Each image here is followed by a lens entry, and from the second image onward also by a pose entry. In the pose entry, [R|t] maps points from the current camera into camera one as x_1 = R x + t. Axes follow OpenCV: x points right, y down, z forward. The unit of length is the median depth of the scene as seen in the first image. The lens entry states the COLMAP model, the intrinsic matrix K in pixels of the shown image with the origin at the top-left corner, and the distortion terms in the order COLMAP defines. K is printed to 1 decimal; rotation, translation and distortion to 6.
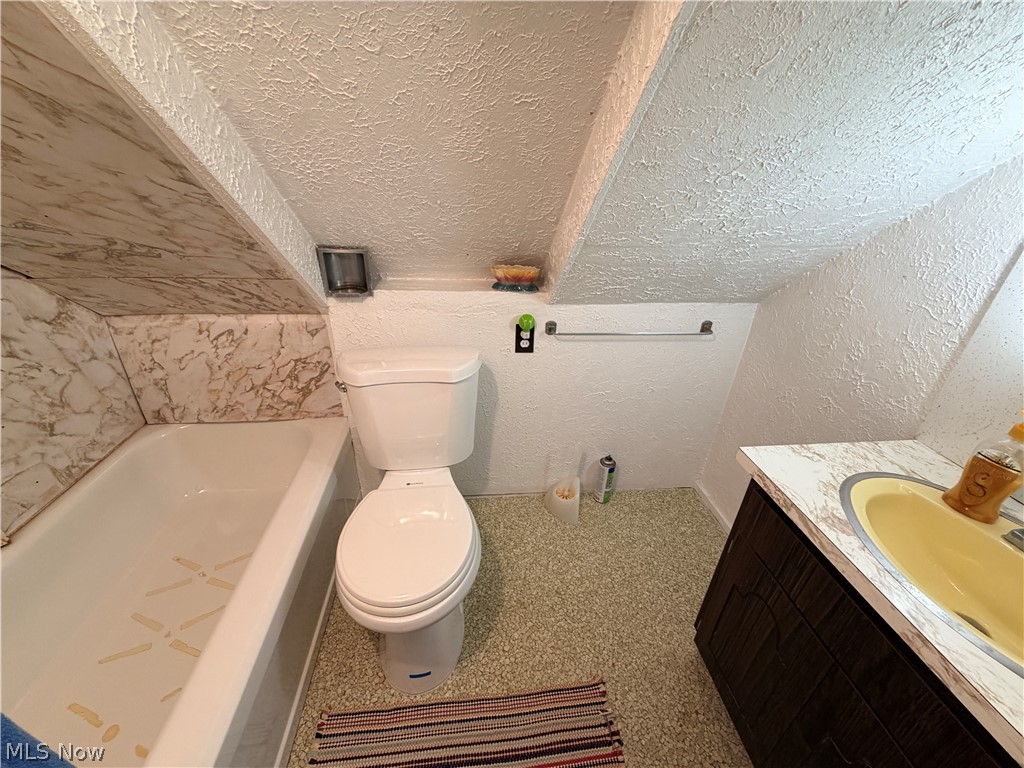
lens RADIAL K [[412.1, 0, 513.6], [0, 412.1, 383.8], [0, 0, 1]] dist [0.000561, -0.000158]
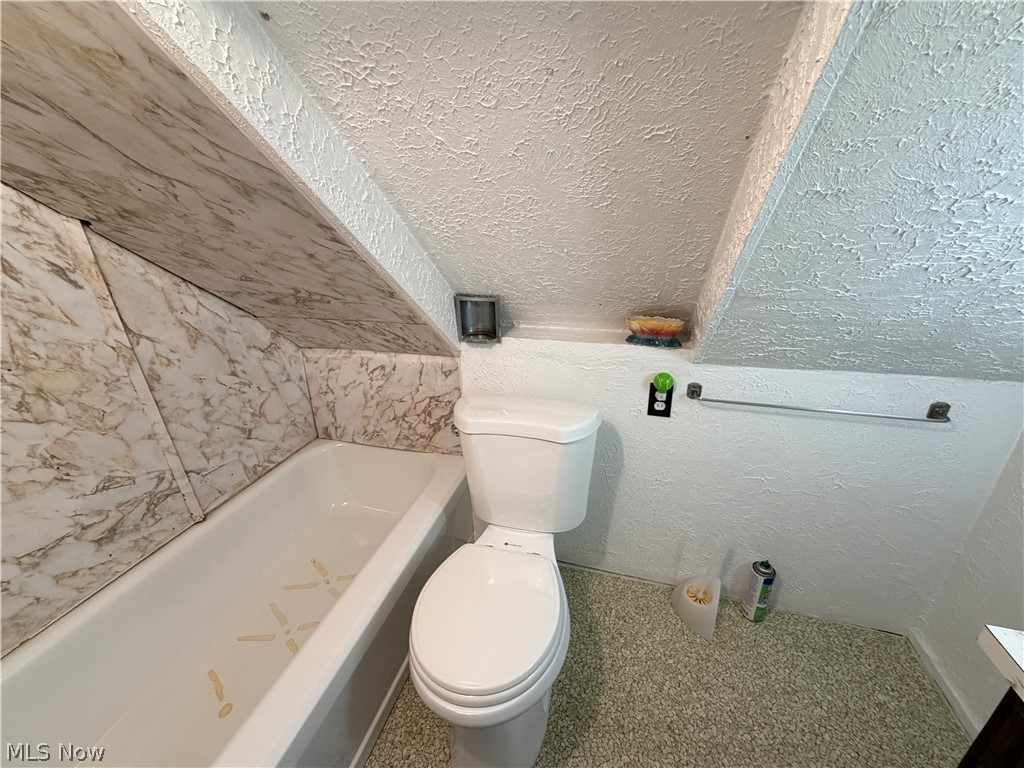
lens RADIAL K [[412.1, 0, 511.4], [0, 412.1, 383.0], [0, 0, 1]] dist [0.000561, -0.000158]
pose [[0.920575, 0.090331, -0.379977, 0.082878], [-0.128835, 0.988665, -0.077097, -0.049102], [0.368706, 0.119928, 0.921777, 0.112504]]
